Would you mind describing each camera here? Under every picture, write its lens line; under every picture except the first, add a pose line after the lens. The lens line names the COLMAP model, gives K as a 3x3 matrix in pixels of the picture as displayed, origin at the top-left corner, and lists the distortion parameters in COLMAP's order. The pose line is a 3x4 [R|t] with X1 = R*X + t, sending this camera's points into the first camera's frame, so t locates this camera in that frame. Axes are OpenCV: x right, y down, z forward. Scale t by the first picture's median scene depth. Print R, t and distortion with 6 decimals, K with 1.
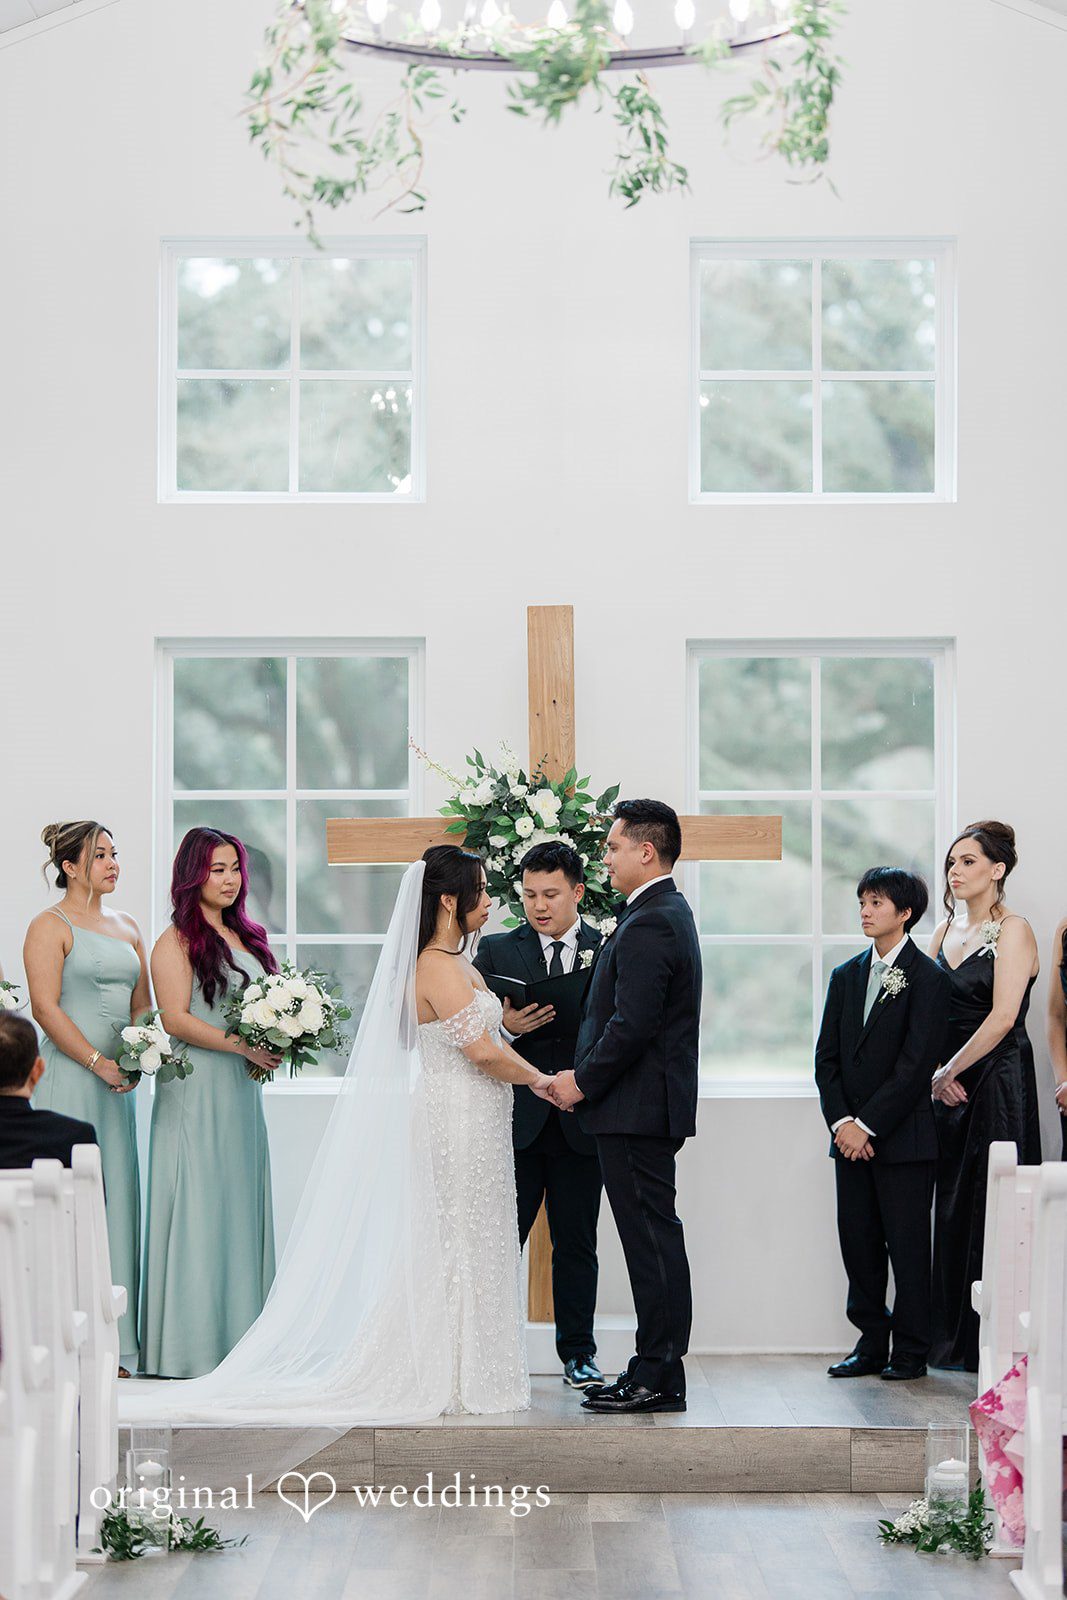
lens RADIAL K [[3627.6, 0, 478.4], [0, 3627.6, 801.8], [0, 0, 1]] dist [0.018739, -0.208337]
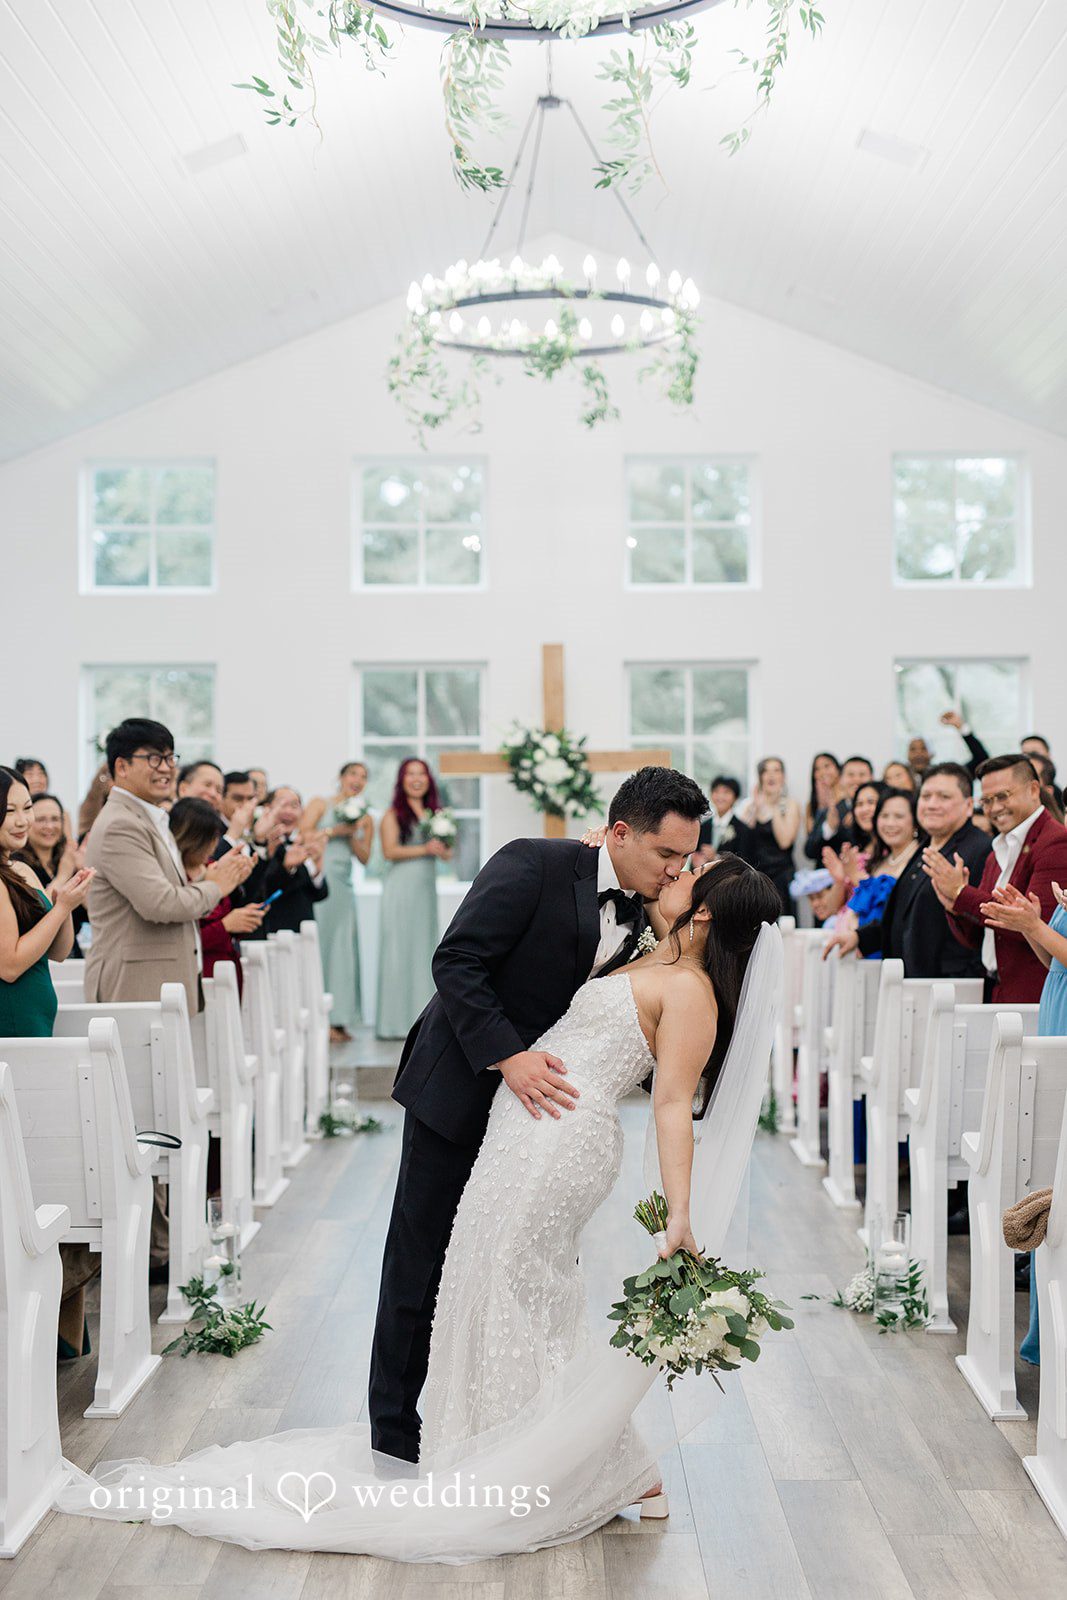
lens RADIAL K [[1734.1, 0, 547.5], [0, 1734.1, 803.1], [0, 0, 1]] dist [0.000591, -0.007267]
pose [[0.999923, -0.006164, 0.010742, 0.006706], [0.005817, 0.999472, 0.031957, 0.002409], [-0.010933, -0.031893, 0.999432, 0.066151]]
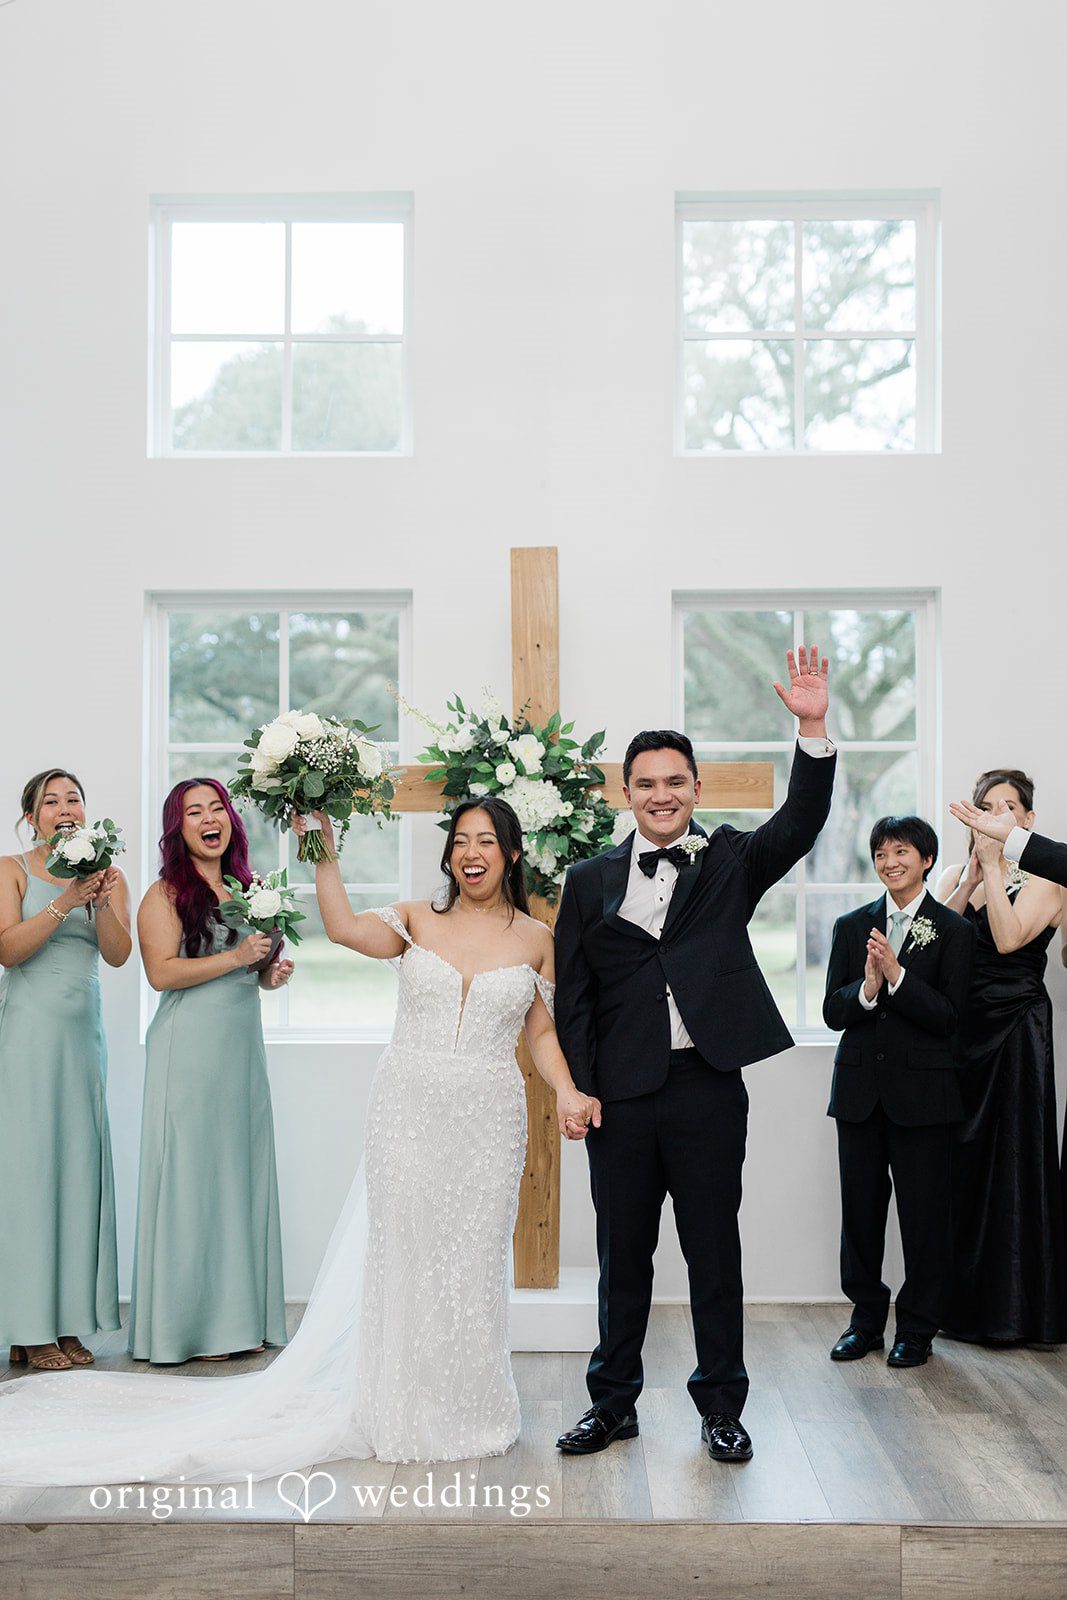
lens RADIAL K [[1703.2, 0, 536.1], [0, 1703.2, 820.6], [0, 0, 1]] dist [-0.002171, 0.001285]
pose [[0.999998, -0.000968, -0.001936, 0.021487], [0.000990, 0.999935, 0.011352, 0.014122], [0.001925, -0.011354, 0.999934, 0.552362]]
